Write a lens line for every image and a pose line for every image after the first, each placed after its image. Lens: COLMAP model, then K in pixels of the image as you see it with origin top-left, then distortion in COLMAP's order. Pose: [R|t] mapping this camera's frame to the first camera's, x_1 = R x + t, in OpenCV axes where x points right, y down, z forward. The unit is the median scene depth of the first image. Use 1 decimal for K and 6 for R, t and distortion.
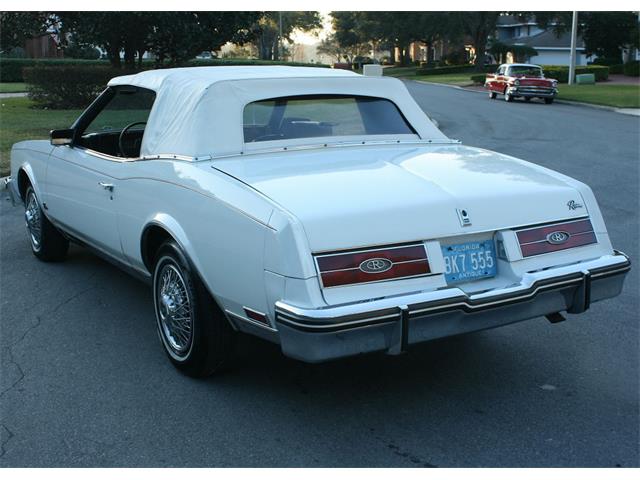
lens RADIAL K [[844.6, 0, 307.1], [0, 844.6, 248.0], [0, 0, 1]] dist [-0.053775, 0.000000]
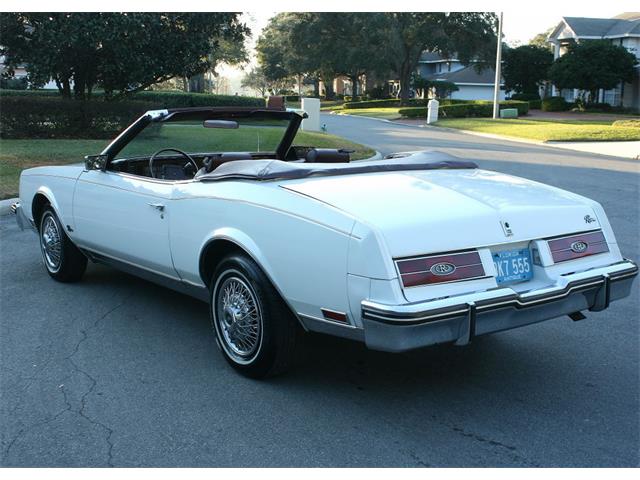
lens RADIAL K [[844.6, 0, 318.7], [0, 844.6, 222.1], [0, 0, 1]] dist [-0.053775, 0.000000]
pose [[0.994477, -0.004449, 0.104859, -0.170560], [0.011605, 0.997636, -0.067734, 0.026787], [-0.104310, 0.068576, 0.992178, -0.108368]]
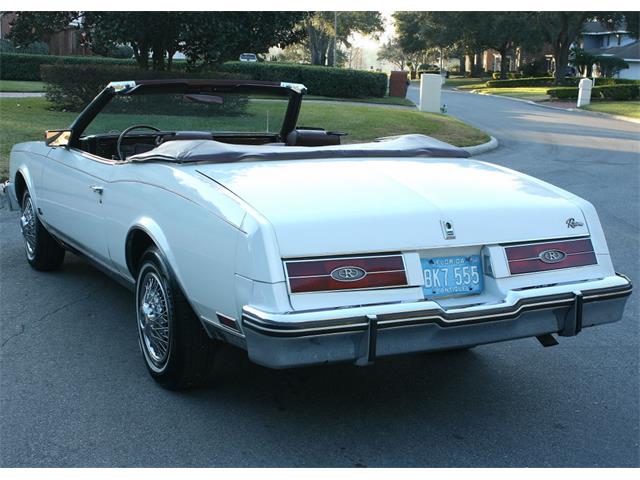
lens RADIAL K [[969.3, 0, 308.6], [0, 969.3, 225.5], [0, 0, 1]] dist [-0.036897, 0.000000]
pose [[0.997839, 0.037022, -0.054278, 0.077090], [-0.040008, 0.997684, -0.055008, 0.023158], [0.052116, 0.057061, 0.997010, -0.101806]]
